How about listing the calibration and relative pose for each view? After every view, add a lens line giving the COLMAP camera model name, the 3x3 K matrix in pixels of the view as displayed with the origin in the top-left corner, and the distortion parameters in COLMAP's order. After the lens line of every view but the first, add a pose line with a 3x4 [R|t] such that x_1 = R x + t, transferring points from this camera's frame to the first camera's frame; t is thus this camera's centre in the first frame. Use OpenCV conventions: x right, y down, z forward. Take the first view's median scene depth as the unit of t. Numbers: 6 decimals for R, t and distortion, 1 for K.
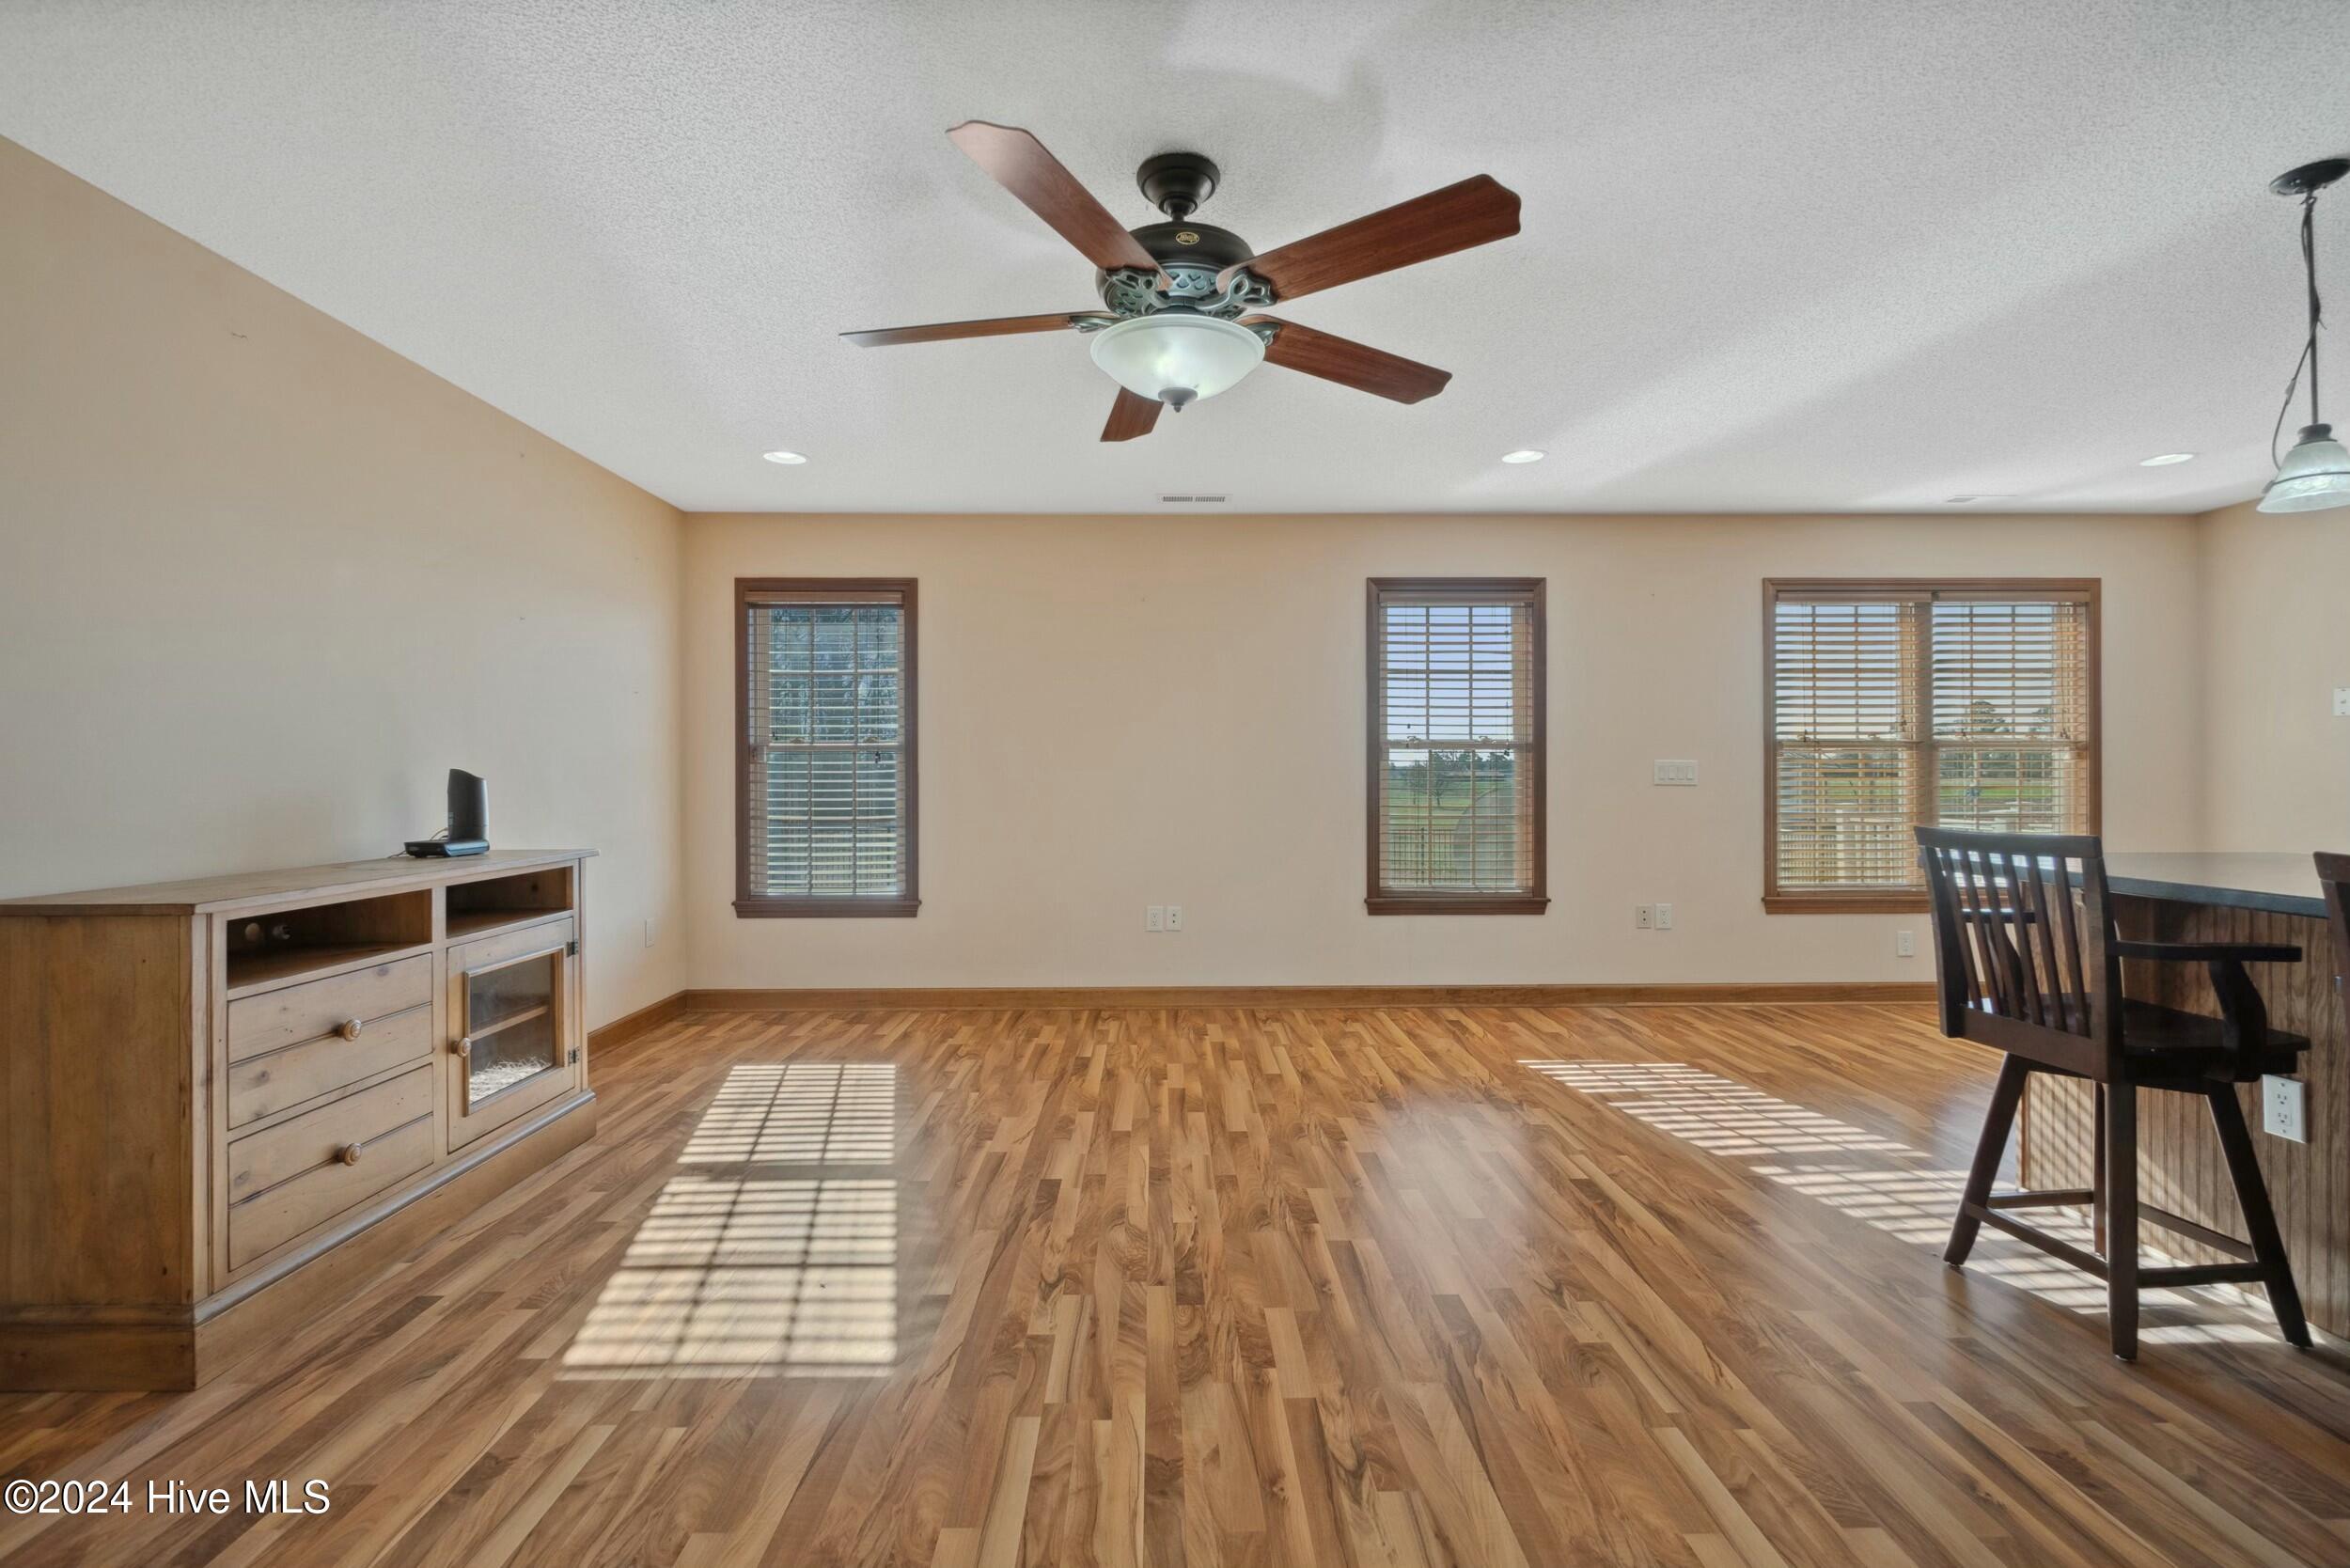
lens RADIAL K [[1039.2, 0, 1186.9], [0, 1039.2, 775.1], [0, 0, 1]] dist [-0.000175, 0.000080]
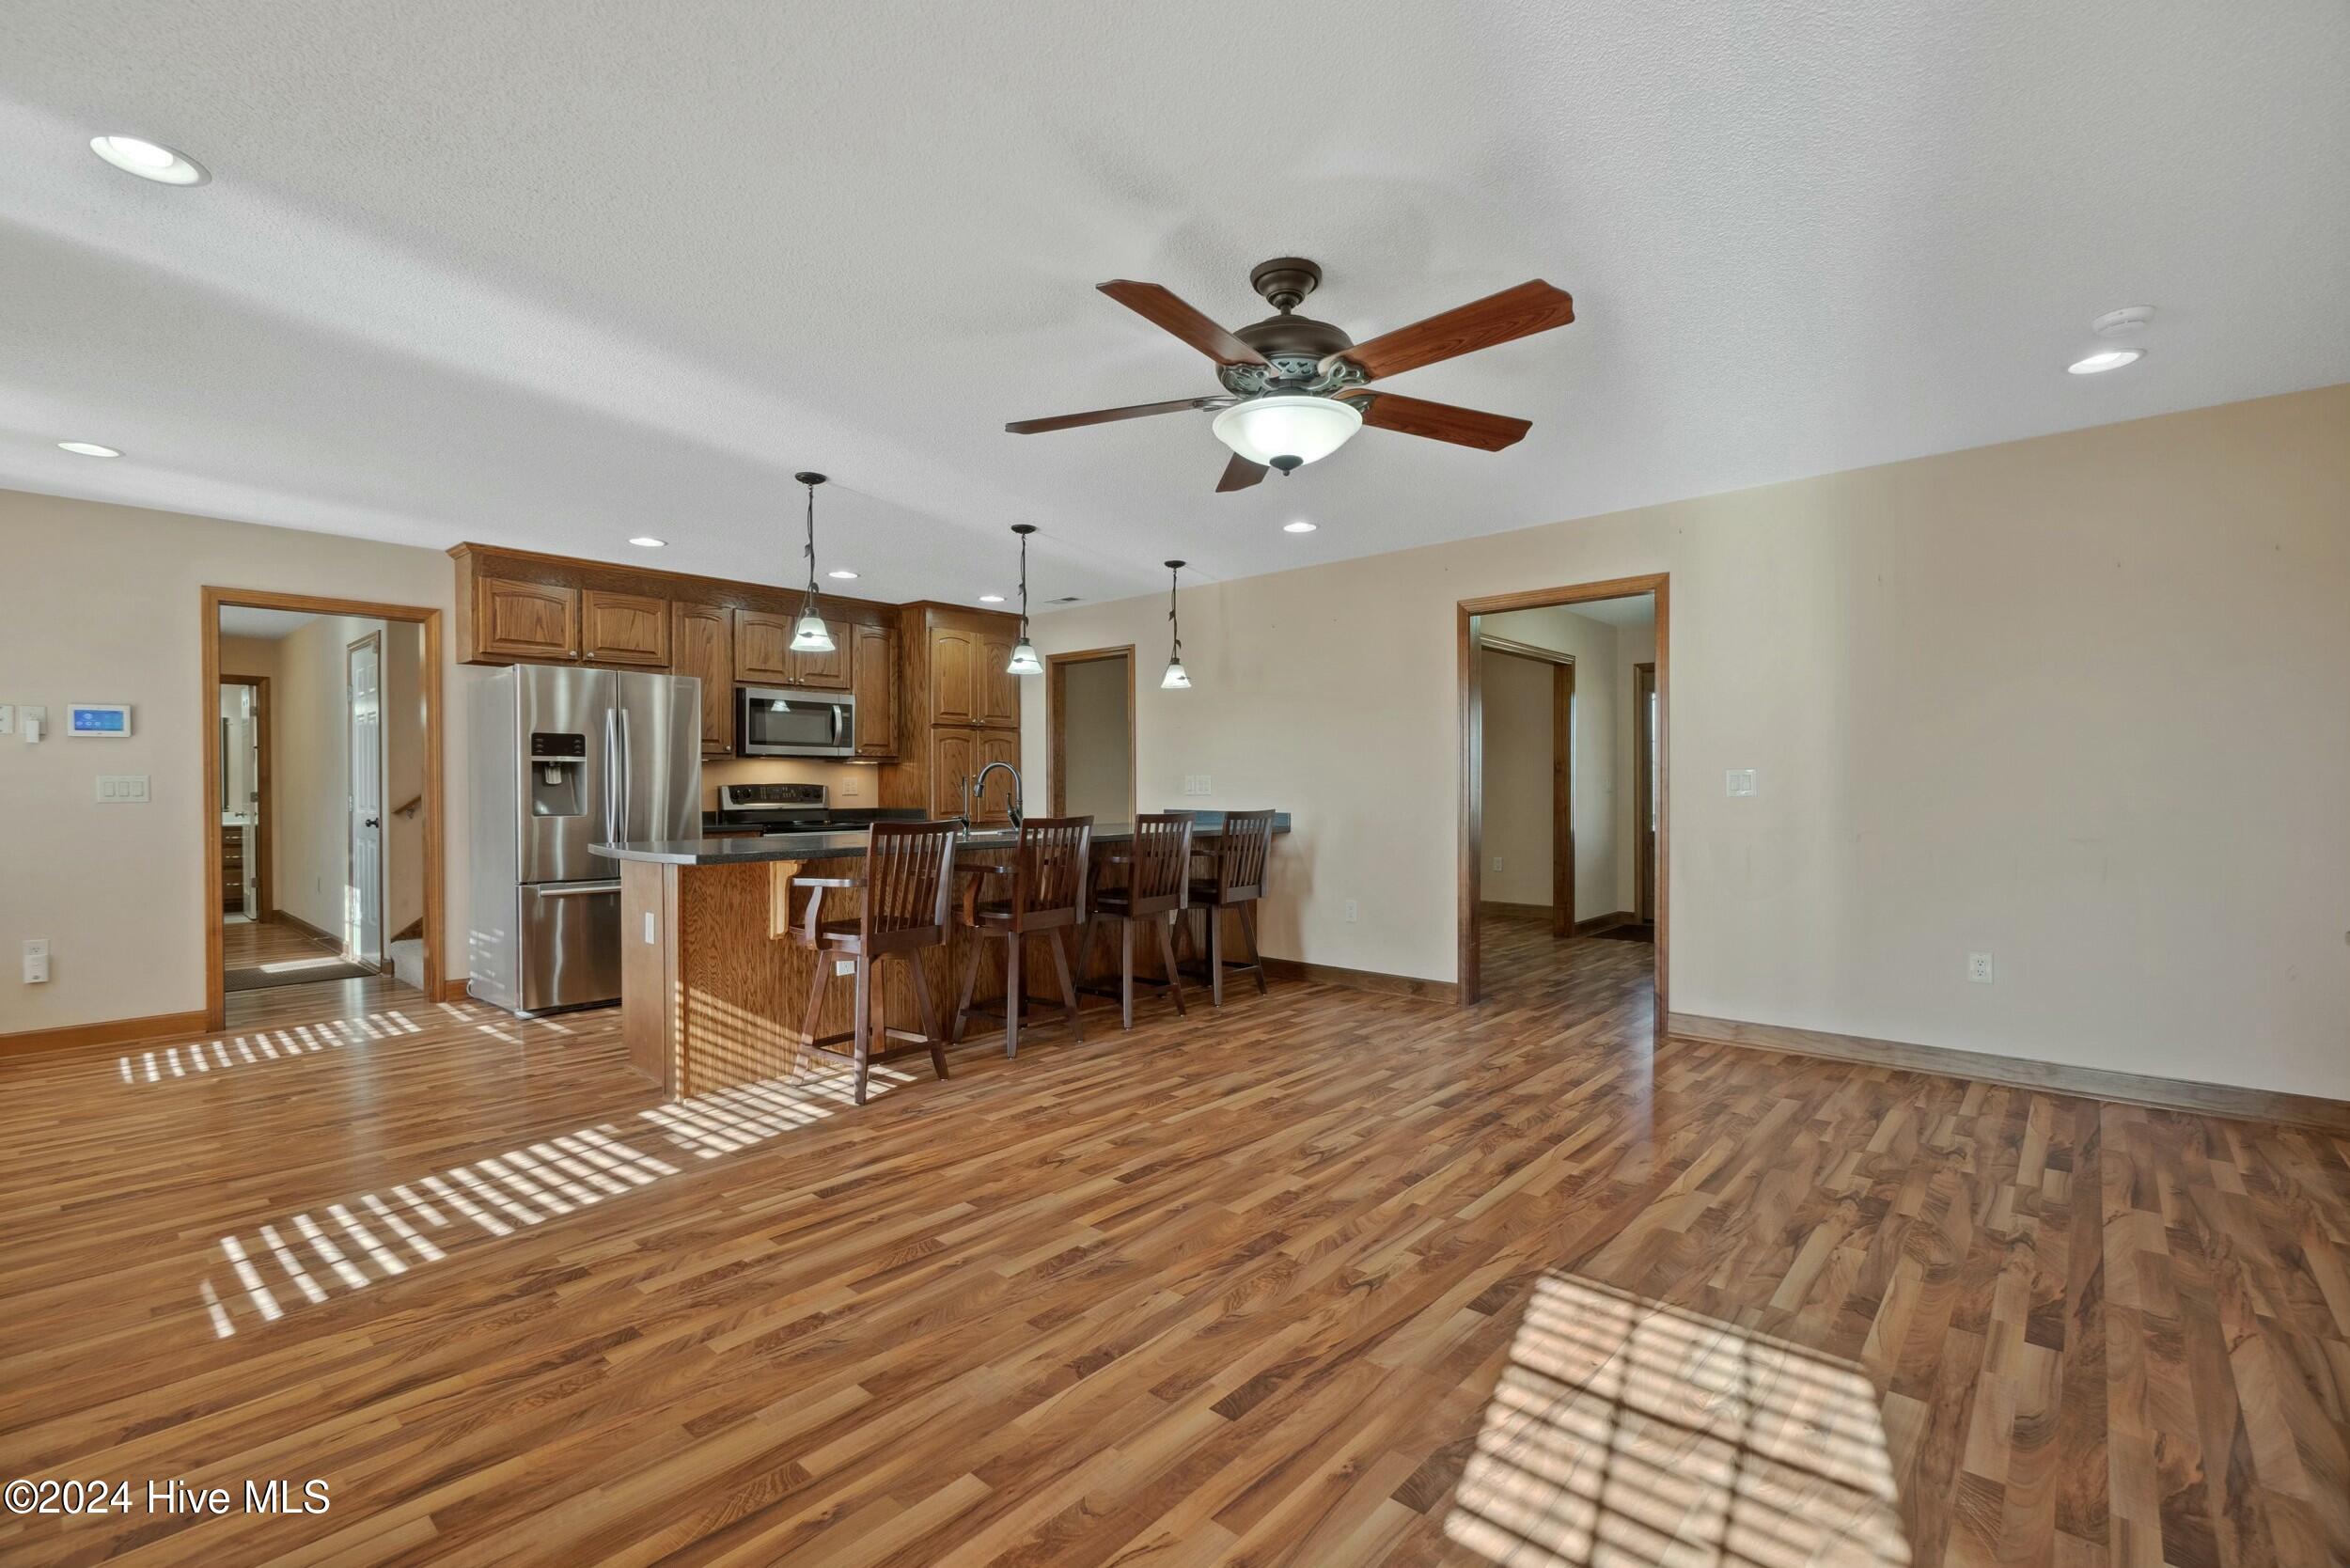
lens RADIAL K [[1039.2, 0, 1174.4], [0, 1039.2, 797.3], [0, 0, 1]] dist [-0.000175, 0.000080]
pose [[-0.731209, 0.000681, 0.682153, -0.563033], [0.003564, 0.999990, 0.002822, 0.007563], [-0.682144, 0.004494, -0.731204, 1.536741]]
